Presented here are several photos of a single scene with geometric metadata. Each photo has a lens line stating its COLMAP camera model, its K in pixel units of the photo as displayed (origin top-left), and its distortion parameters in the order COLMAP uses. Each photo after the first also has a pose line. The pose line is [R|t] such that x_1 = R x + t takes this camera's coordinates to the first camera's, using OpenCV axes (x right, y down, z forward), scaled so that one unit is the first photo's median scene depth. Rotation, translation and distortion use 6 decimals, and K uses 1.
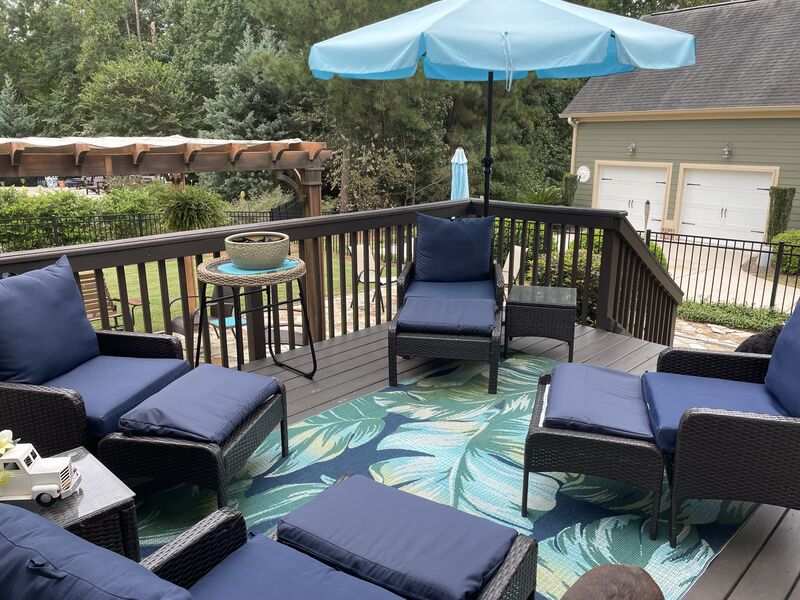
lens RADIAL K [[614.4, 0, 400.9], [0, 614.4, 300.6], [0, 0, 1]] dist [-0.012084, -0.012004]
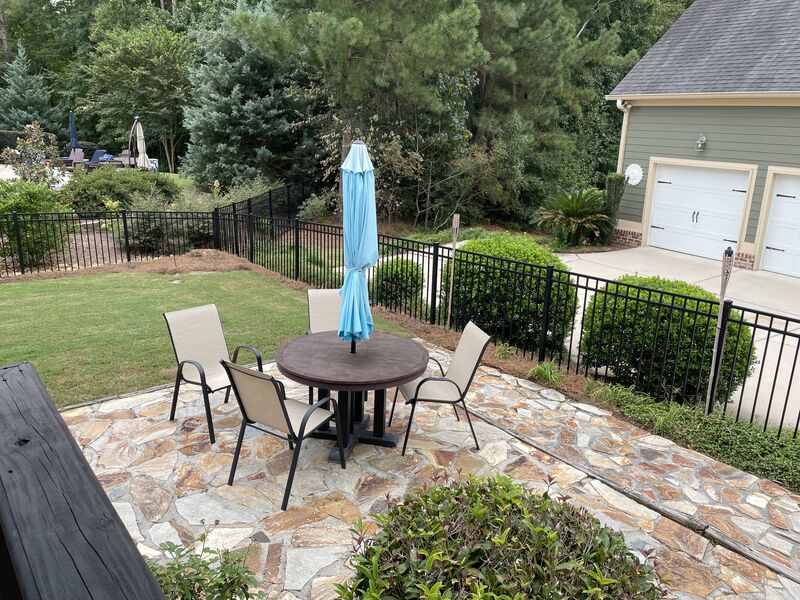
lens RADIAL K [[614.4, 0, 398.4], [0, 614.4, 297.9], [0, 0, 1]] dist [-0.012084, -0.012004]
pose [[0.995311, 0.049321, -0.083211, 0.061859], [-0.047484, 0.998586, 0.023909, -0.045953], [0.084272, -0.019846, 0.996245, 0.169878]]
